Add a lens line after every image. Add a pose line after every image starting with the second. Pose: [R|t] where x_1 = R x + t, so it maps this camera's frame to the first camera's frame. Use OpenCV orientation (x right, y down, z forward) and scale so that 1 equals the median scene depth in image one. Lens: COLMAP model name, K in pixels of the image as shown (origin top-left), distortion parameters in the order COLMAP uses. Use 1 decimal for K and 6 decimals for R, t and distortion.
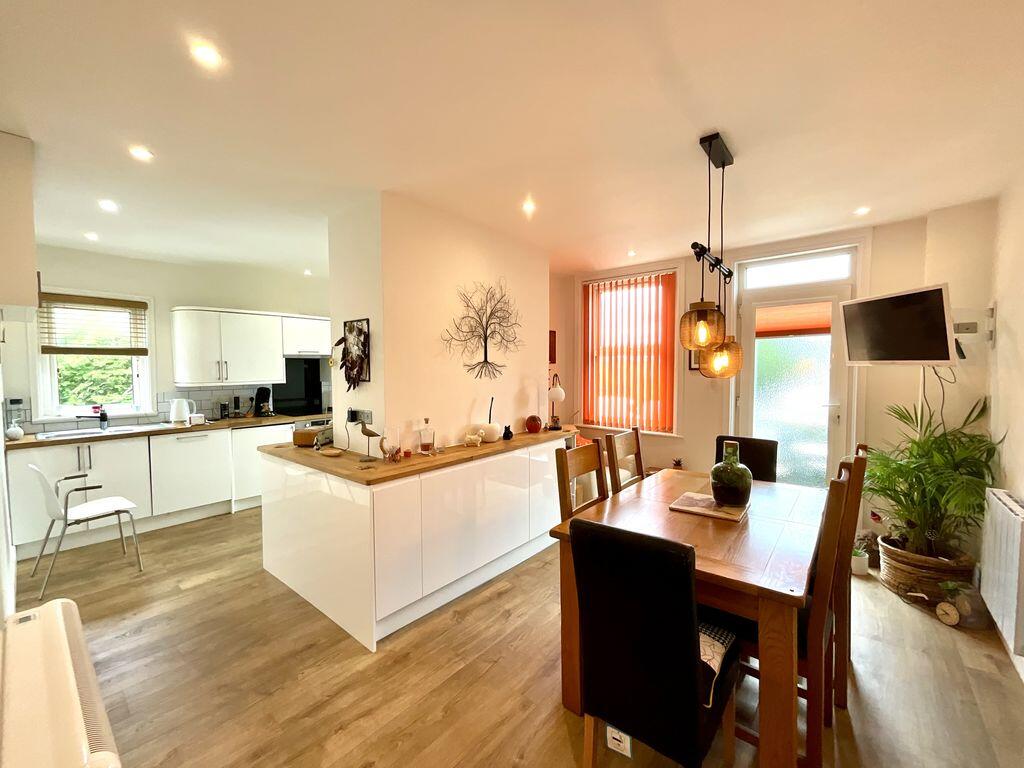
lens RADIAL K [[410.6, 0, 515.5], [0, 410.6, 383.4], [0, 0, 1]] dist [0.000751, 0.000026]
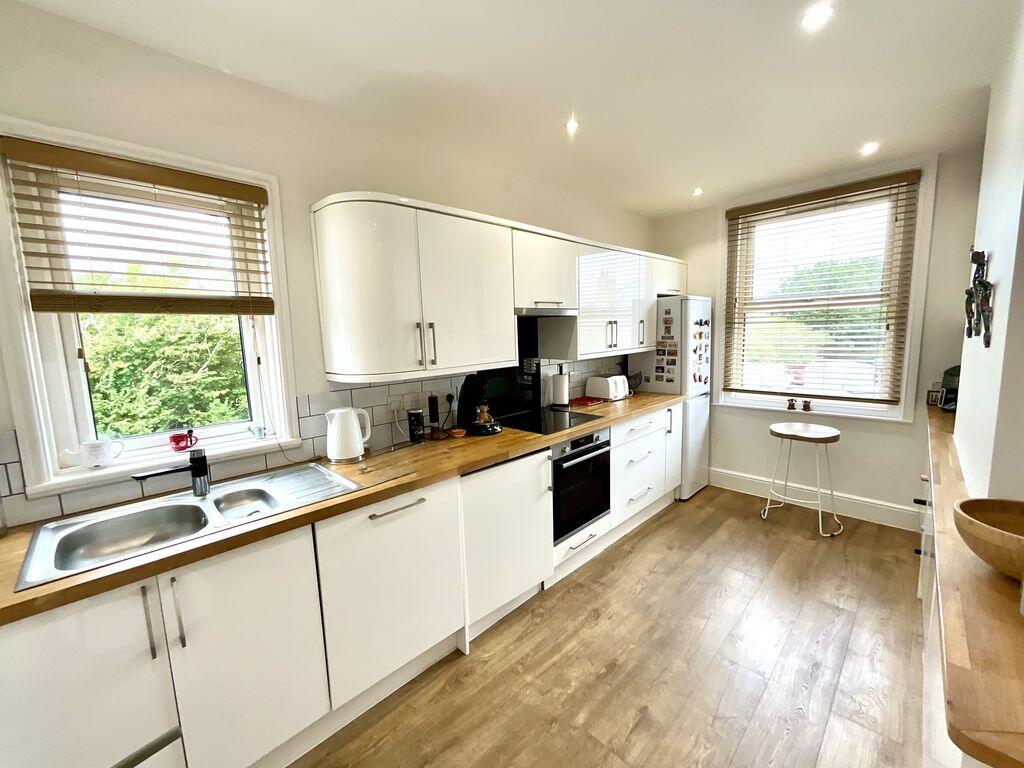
lens RADIAL K [[410.6, 0, 510.3], [0, 410.6, 385.0], [0, 0, 1]] dist [0.000751, 0.000026]
pose [[0.994489, -0.012214, -0.104129, -0.580784], [0.021271, 0.996041, 0.086318, -0.023897], [0.102662, -0.088057, 0.990811, 0.566253]]
